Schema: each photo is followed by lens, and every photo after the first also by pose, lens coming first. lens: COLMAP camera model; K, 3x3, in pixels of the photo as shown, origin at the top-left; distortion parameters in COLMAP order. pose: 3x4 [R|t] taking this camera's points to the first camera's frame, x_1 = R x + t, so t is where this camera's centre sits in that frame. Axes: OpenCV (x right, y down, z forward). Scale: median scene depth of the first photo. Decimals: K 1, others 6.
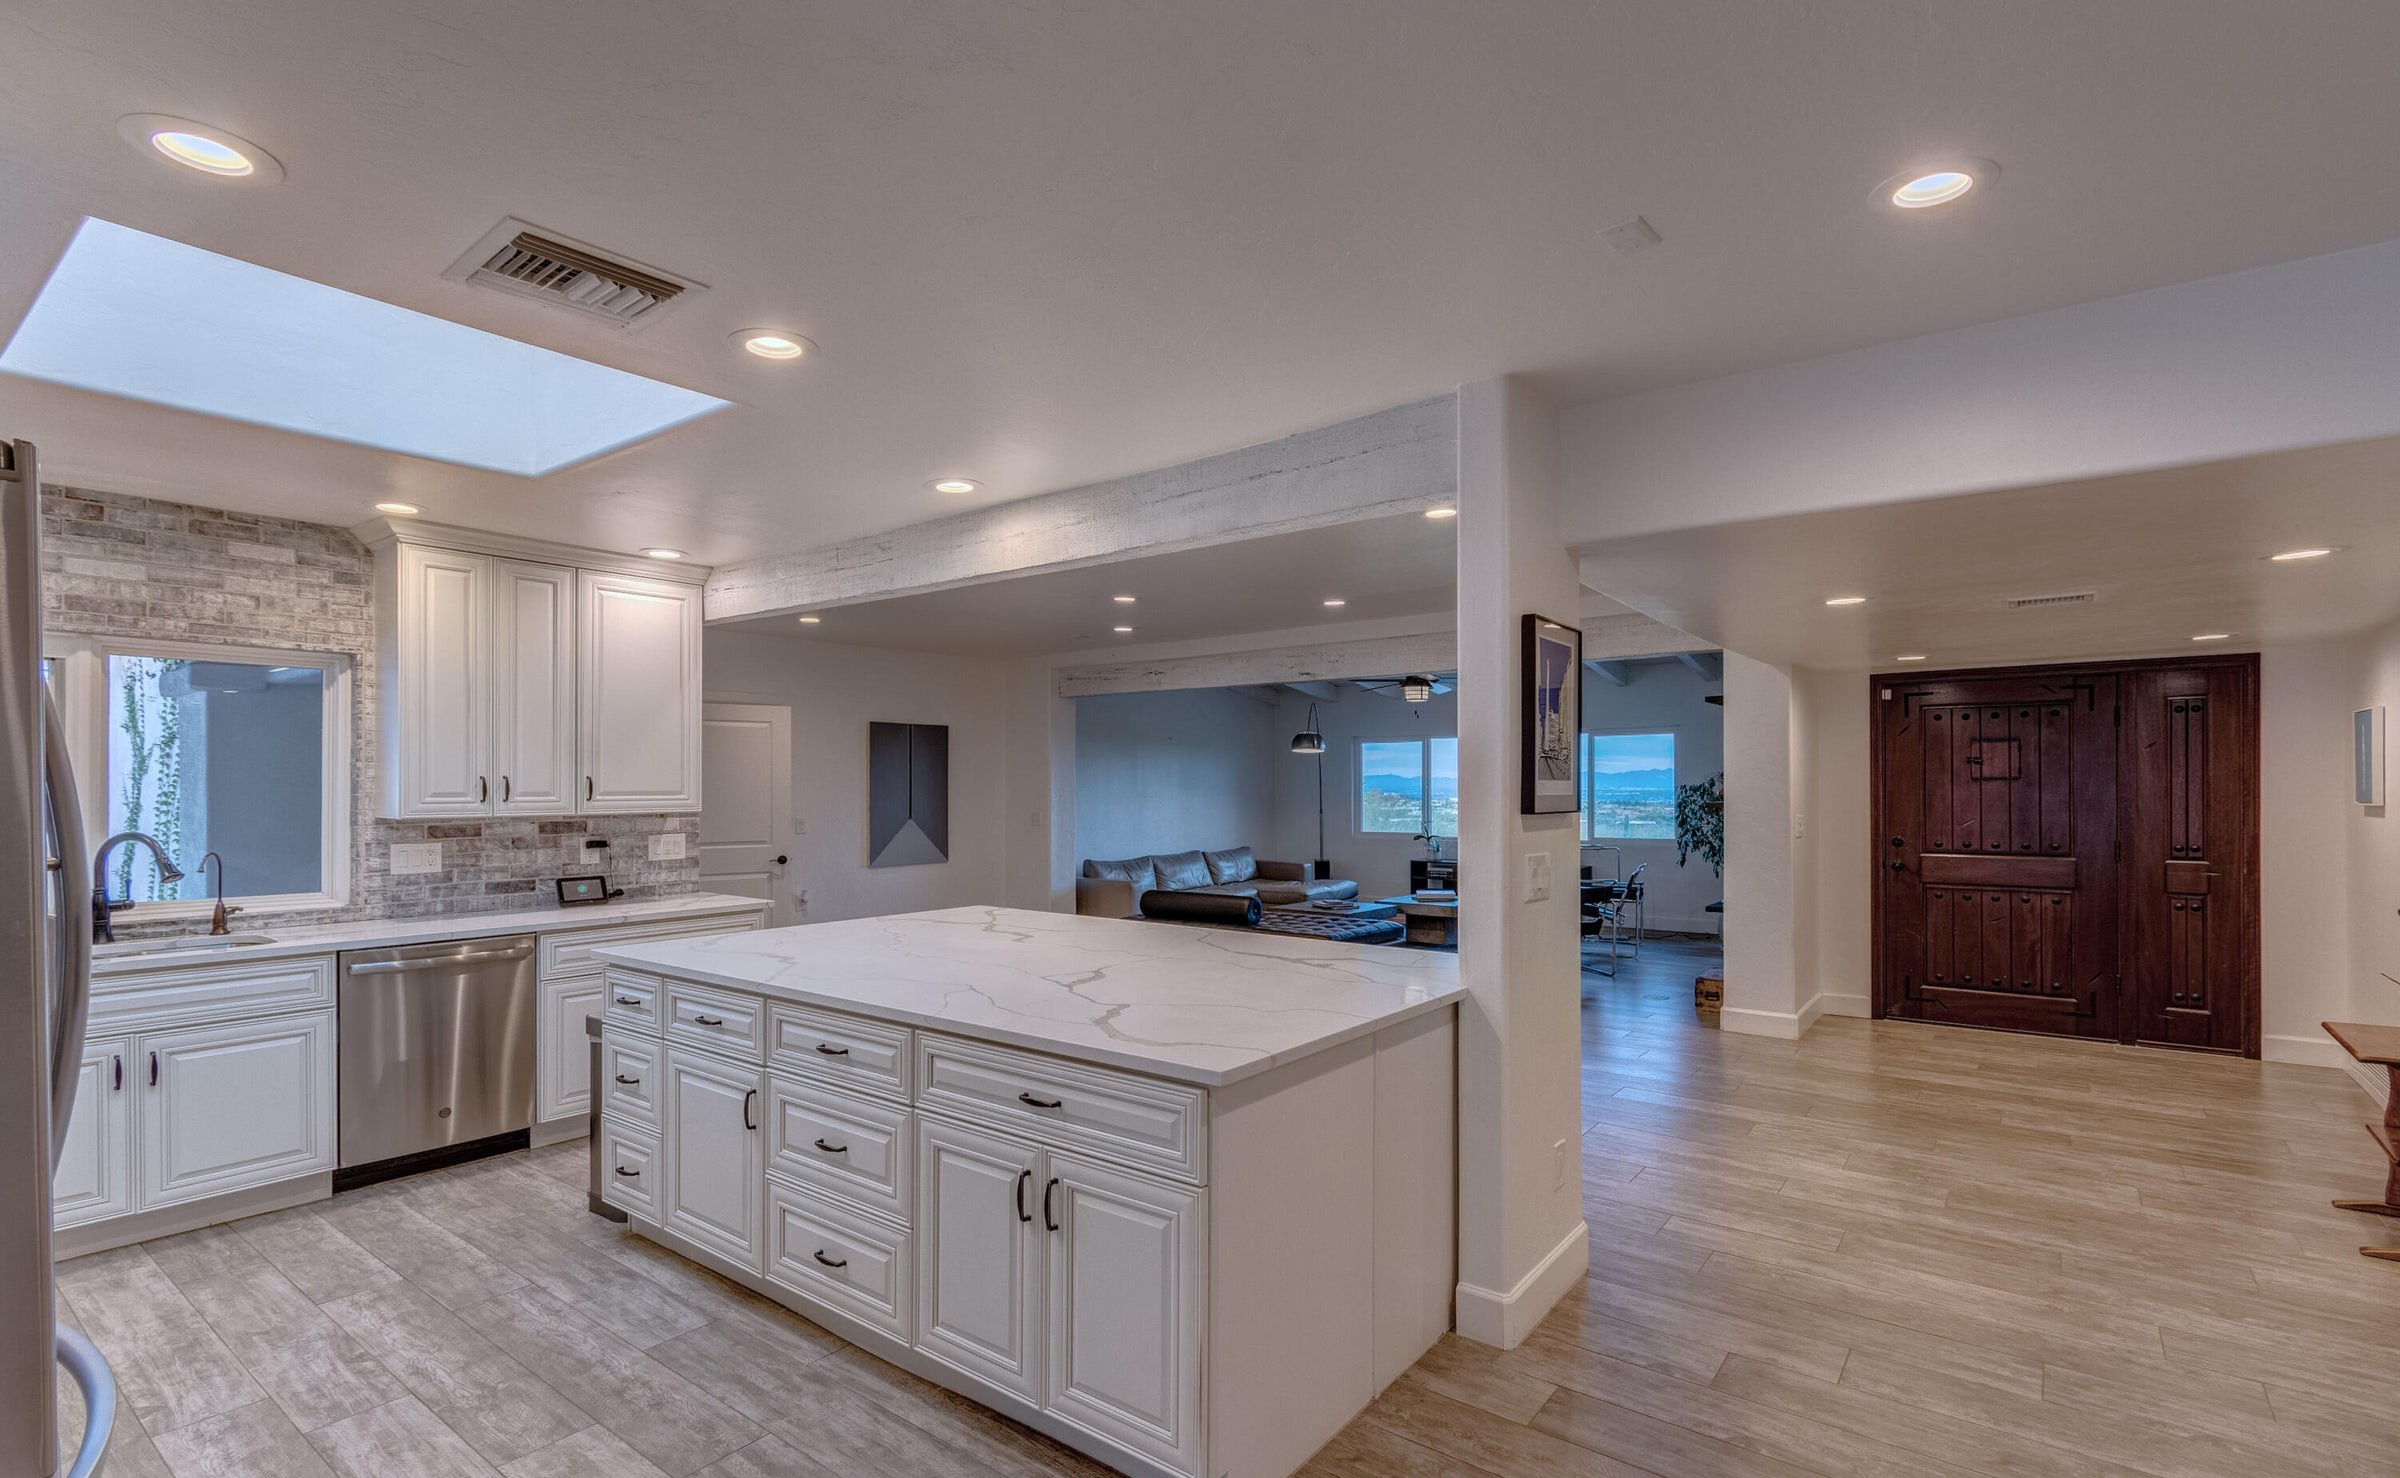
lens RADIAL K [[1076.8, 0, 1243.2], [0, 1076.8, 800.0], [0, 0, 1]] dist [0.003423, 0.000077]
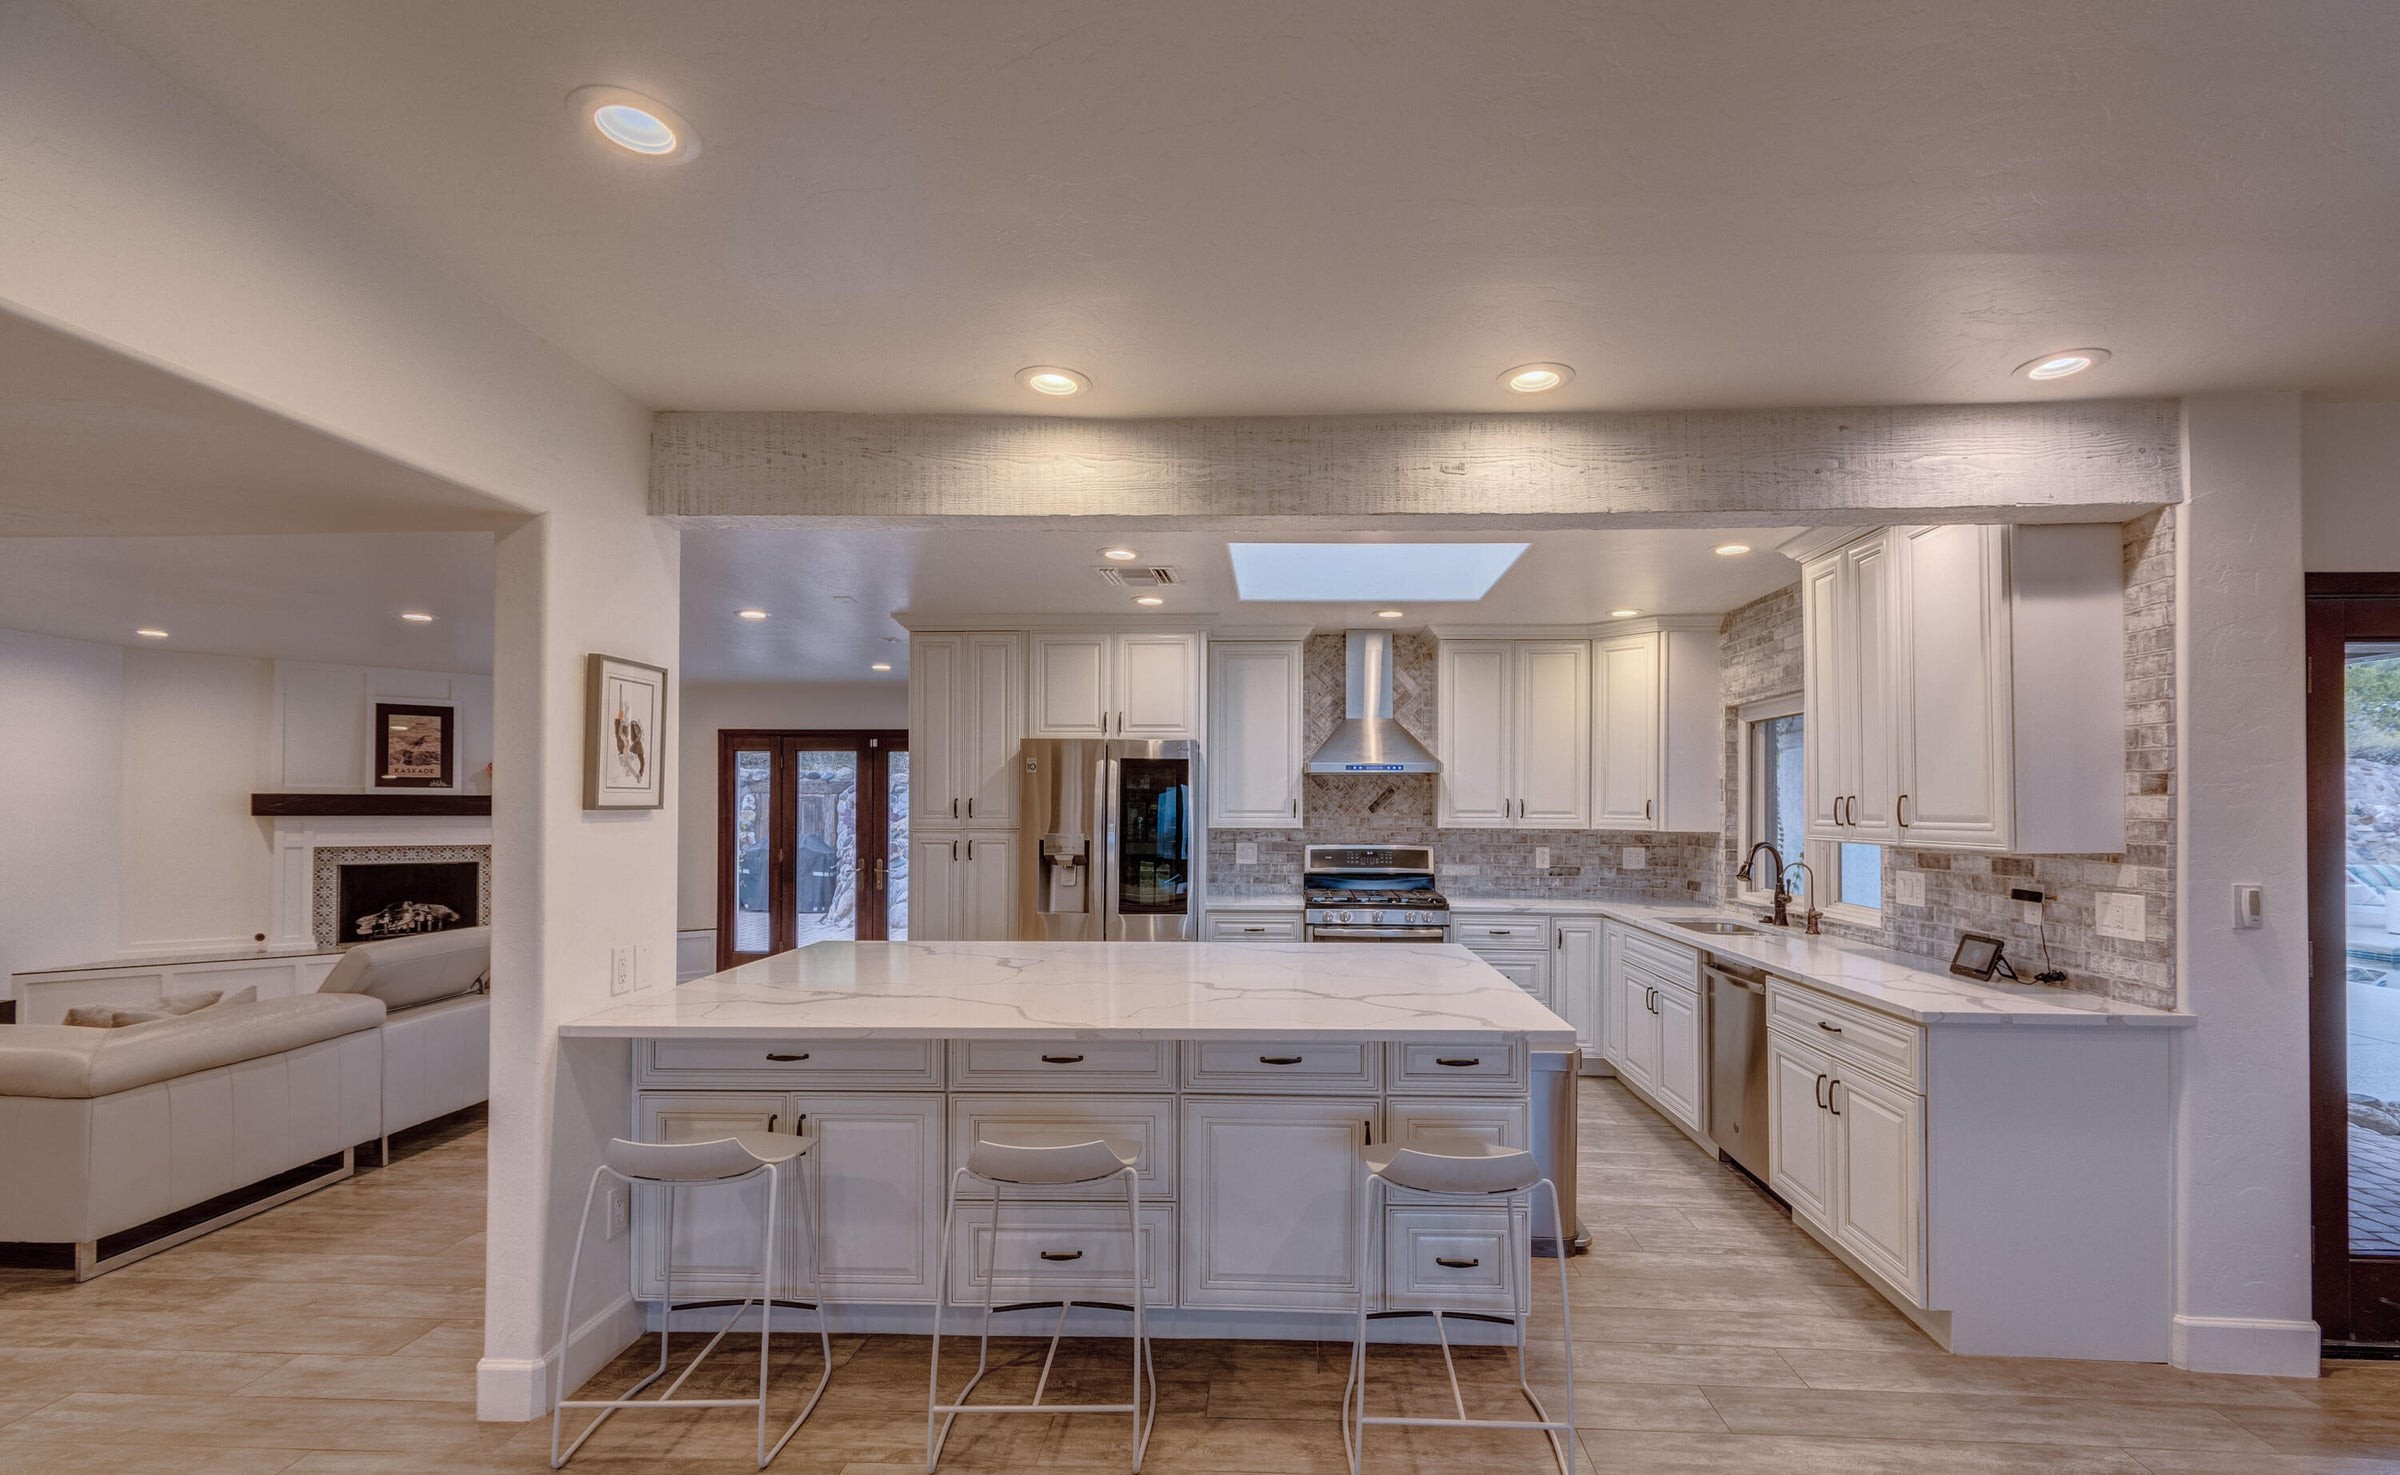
lens RADIAL K [[1060.3, 0, 1243.7], [0, 1060.3, 790.0], [0, 0, 1]] dist [0.005072, 0.000405]
pose [[-0.808959, -0.008451, -0.587805, 0.119622], [-0.008190, 0.999962, -0.003105, -0.012027], [0.587809, 0.002302, -0.808997, 0.806919]]
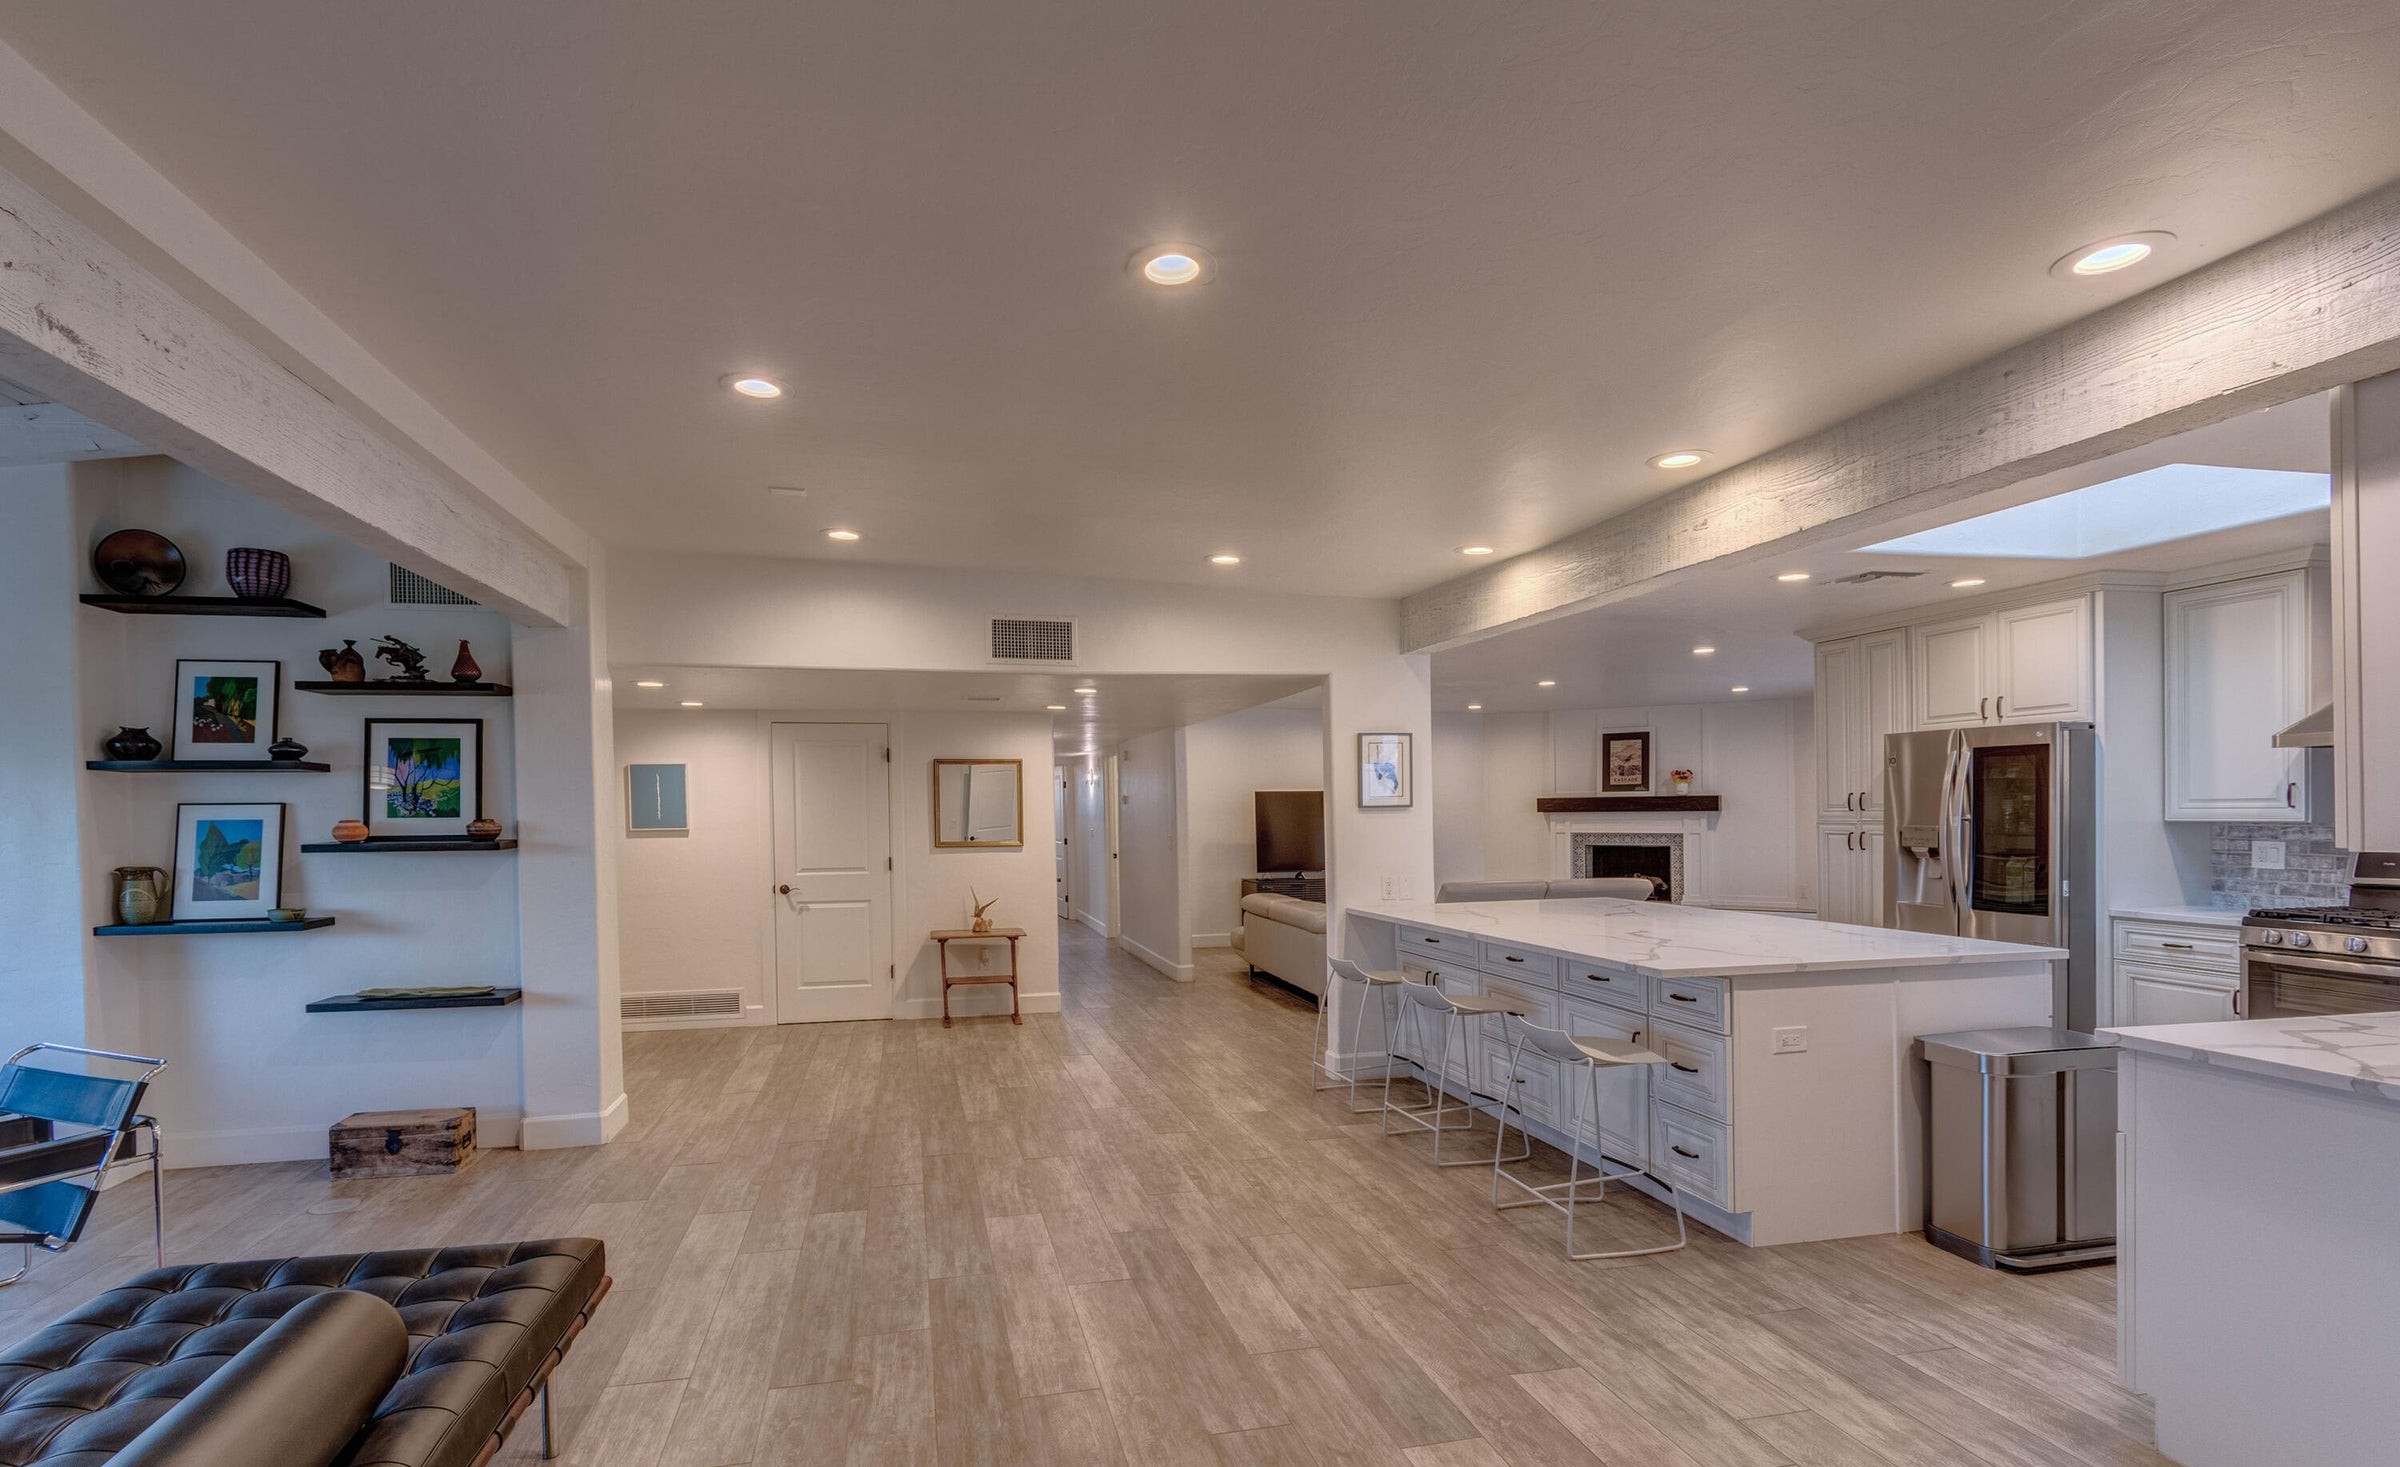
lens RADIAL K [[1107.2, 0, 1118.4], [0, 1107.2, 817.1], [0, 0, 1]] dist [0.001549, 0.000325]
pose [[-0.757963, 0.008655, 0.652240, -0.278316], [0.022821, 0.999652, 0.013256, -0.012041], [-0.651898, 0.024933, -0.757896, 1.081250]]
